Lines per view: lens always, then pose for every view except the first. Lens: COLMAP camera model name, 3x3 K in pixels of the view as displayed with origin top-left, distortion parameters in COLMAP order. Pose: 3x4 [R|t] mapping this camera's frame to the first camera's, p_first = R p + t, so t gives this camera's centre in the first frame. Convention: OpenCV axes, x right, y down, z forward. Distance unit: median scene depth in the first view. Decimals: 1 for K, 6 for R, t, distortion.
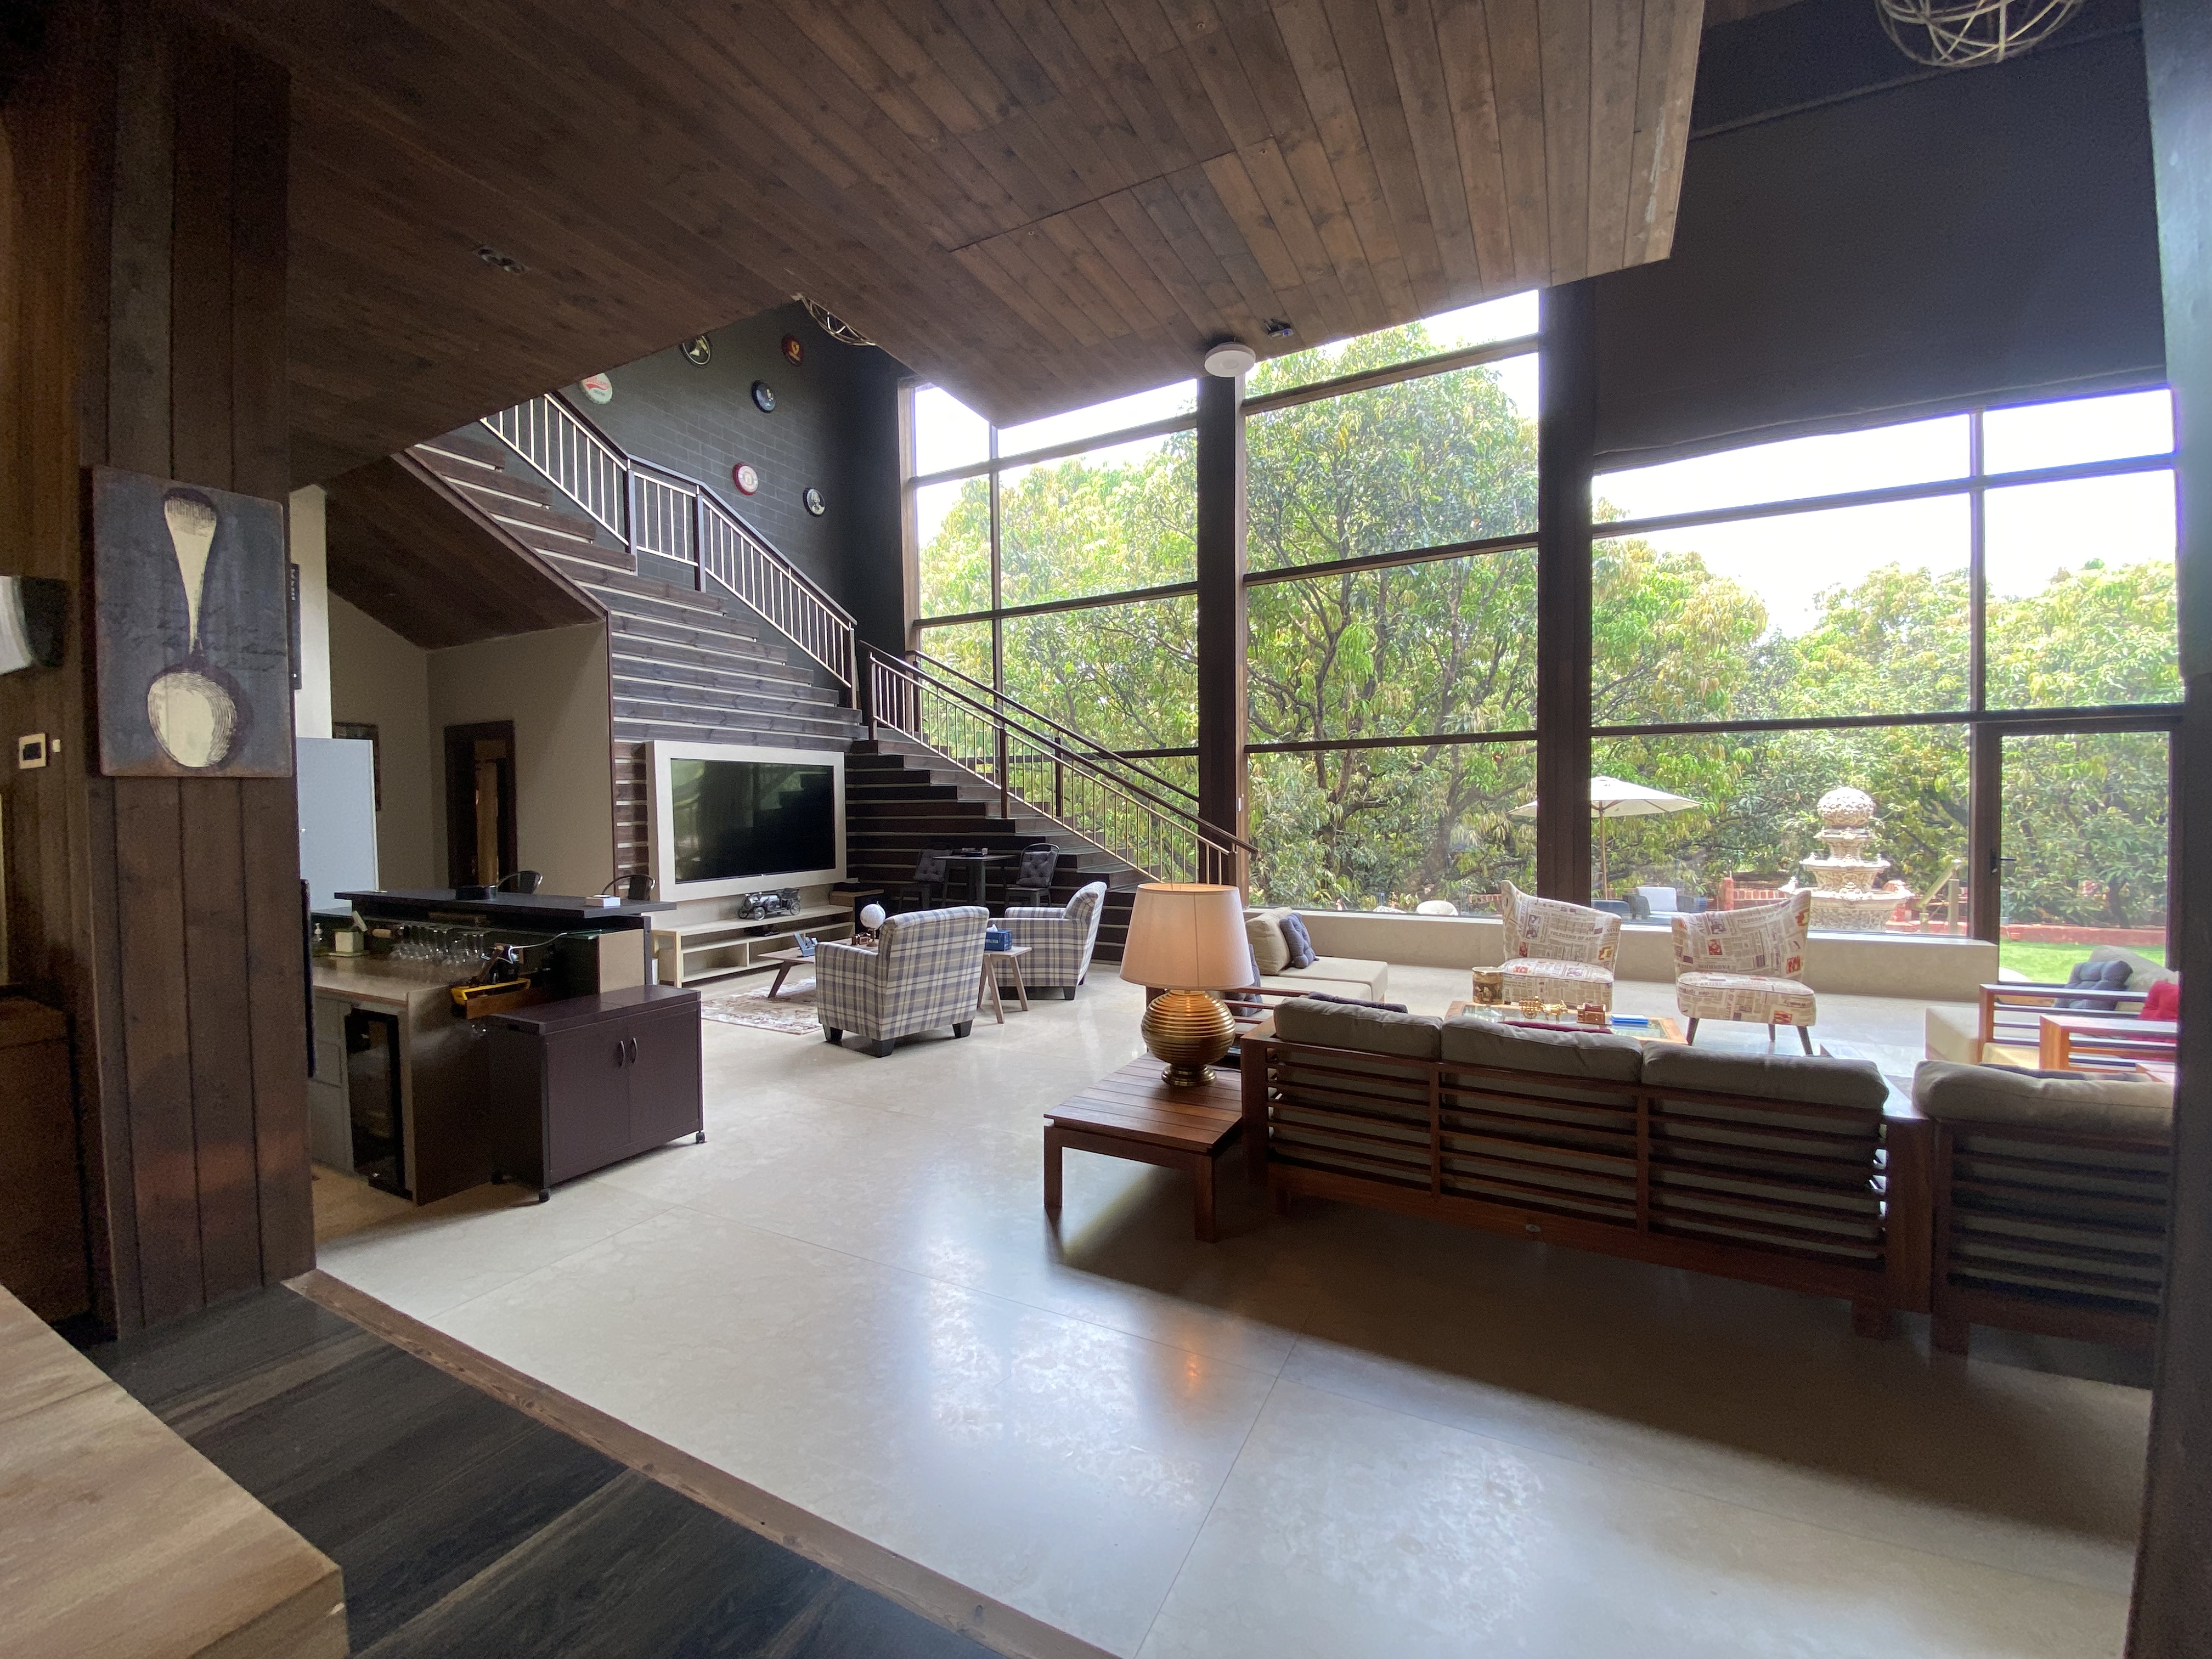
lens RADIAL K [[896.8, 0, 1104.7], [0, 896.8, 835.0], [0, 0, 1]] dist [0.009513, -0.015707]
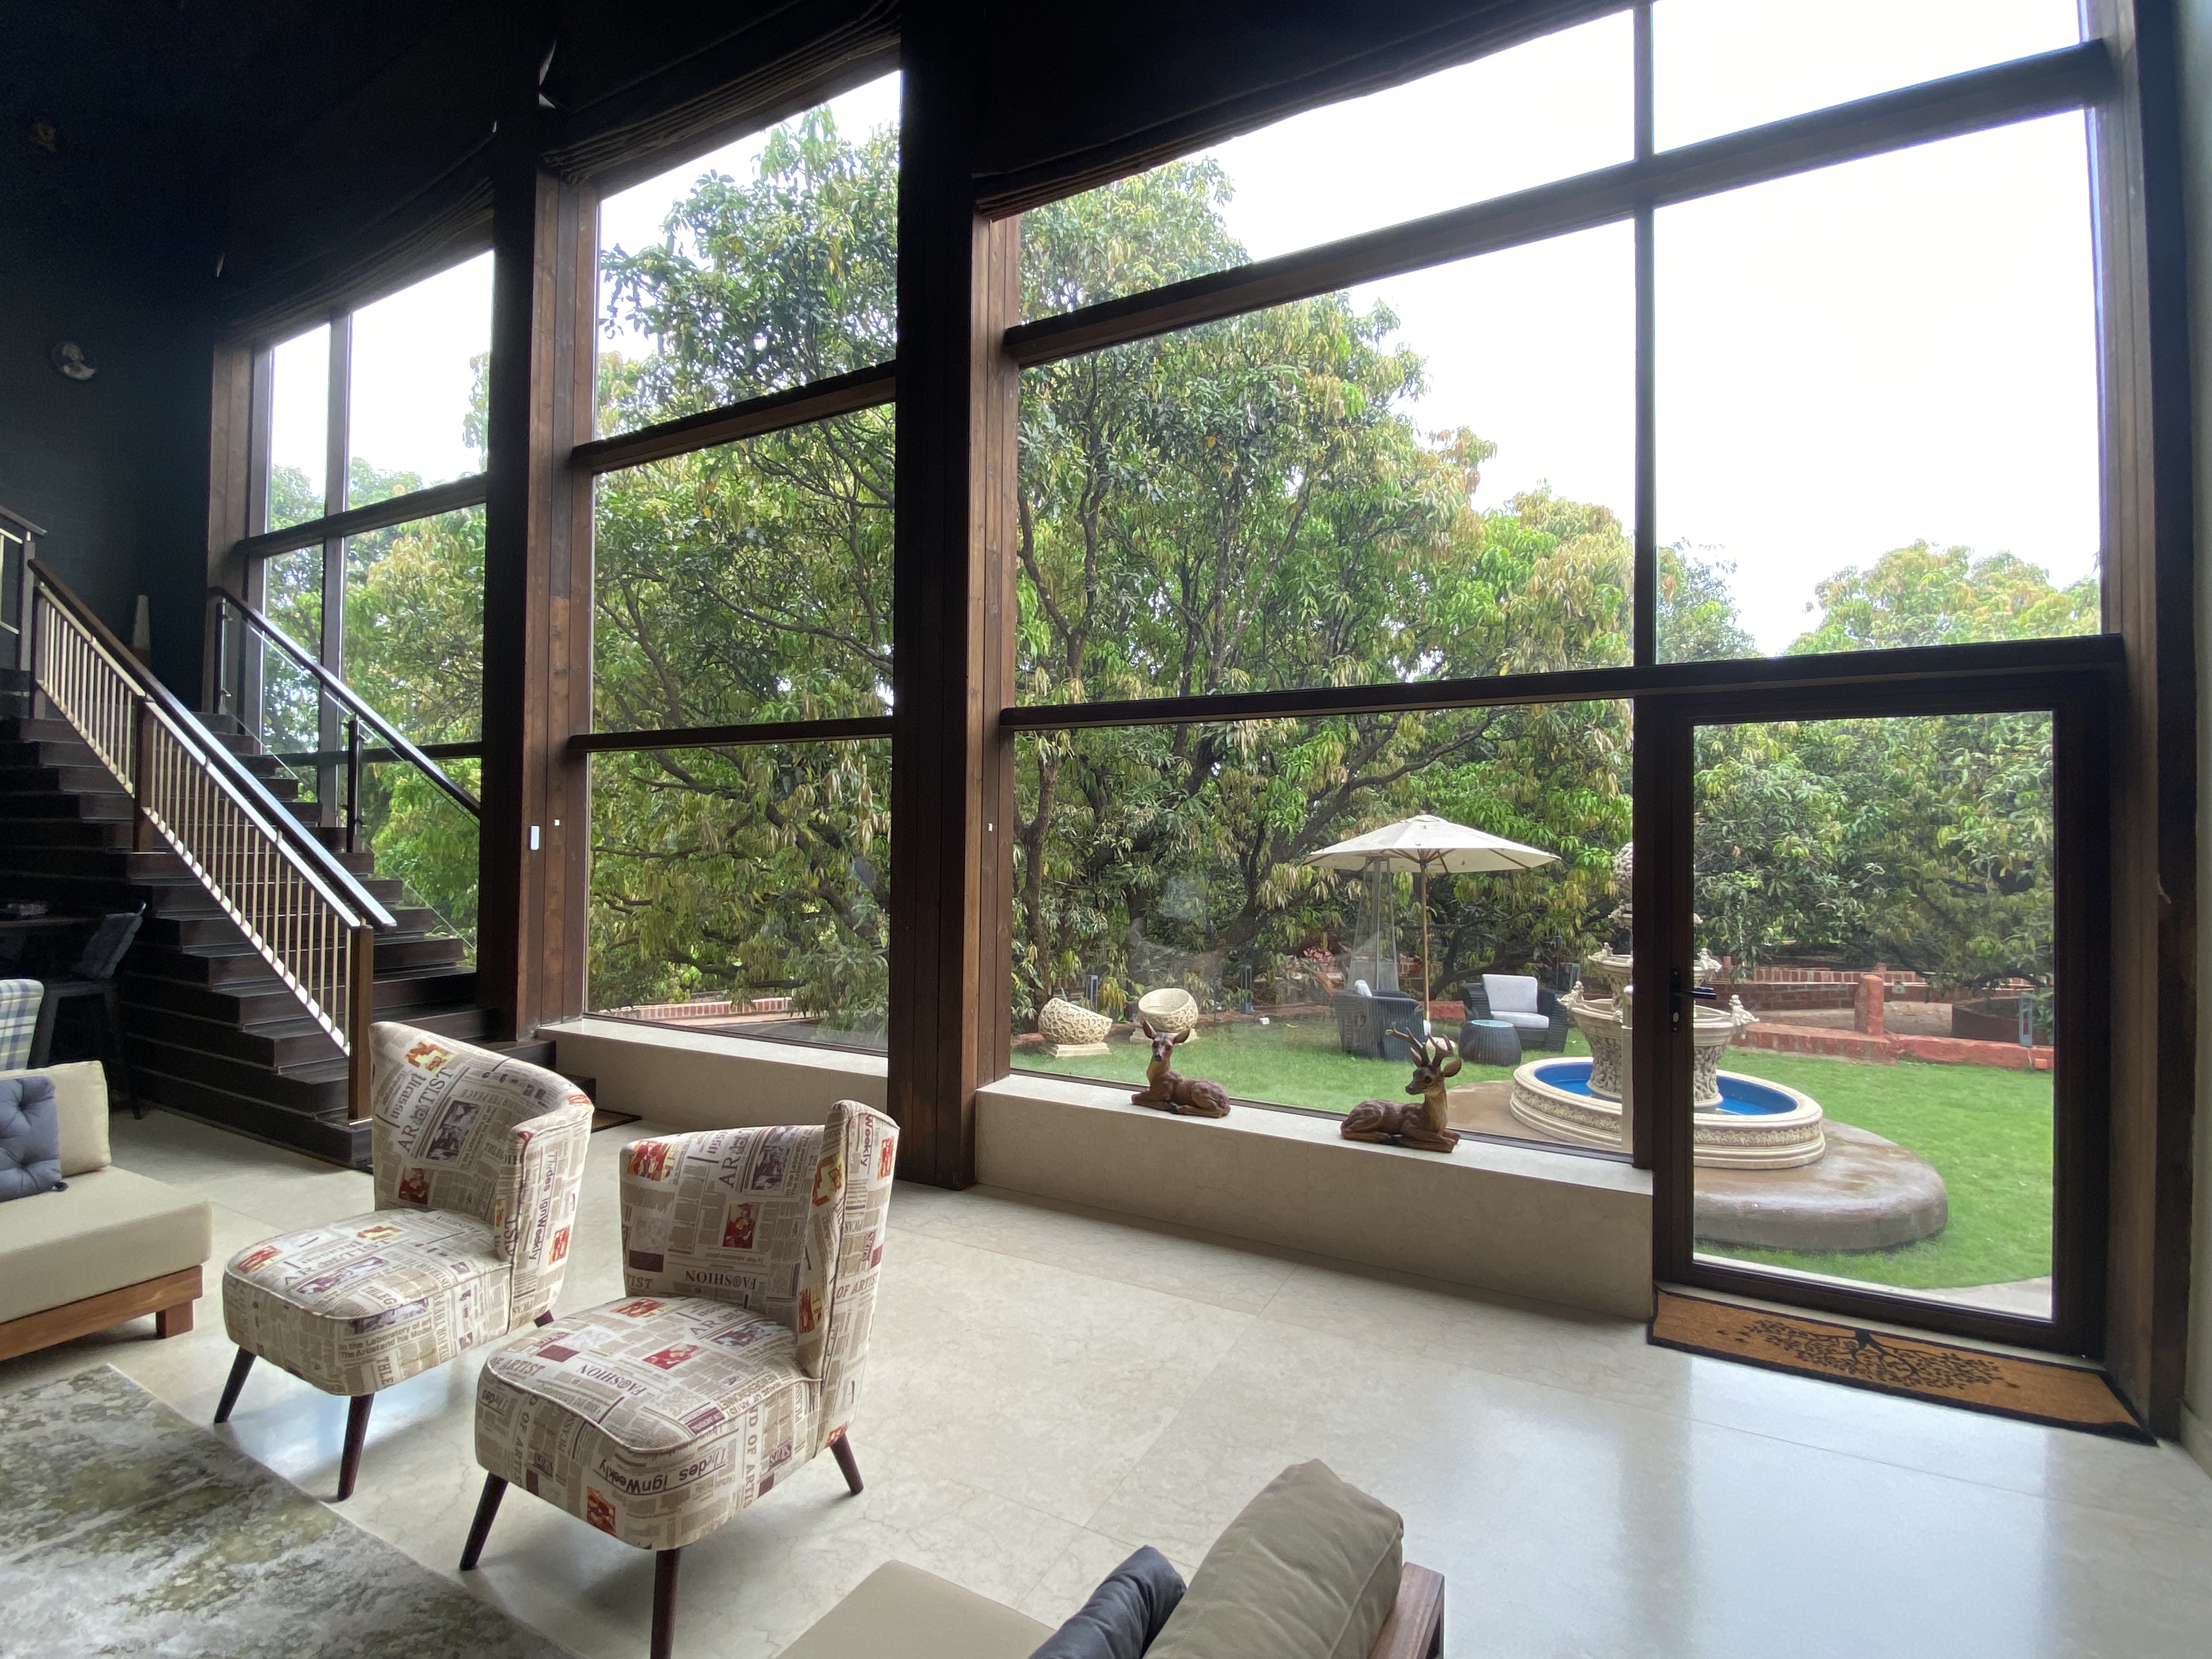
lens RADIAL K [[1023.3, 0, 1106.0], [0, 1023.3, 829.5], [0, 0, 1]] dist [-0.003945, -0.000731]
pose [[0.999652, 0.022160, -0.014300, 0.593846], [-0.022843, 0.998510, -0.049554, -0.016553], [0.013180, 0.049863, 0.998669, 0.393140]]
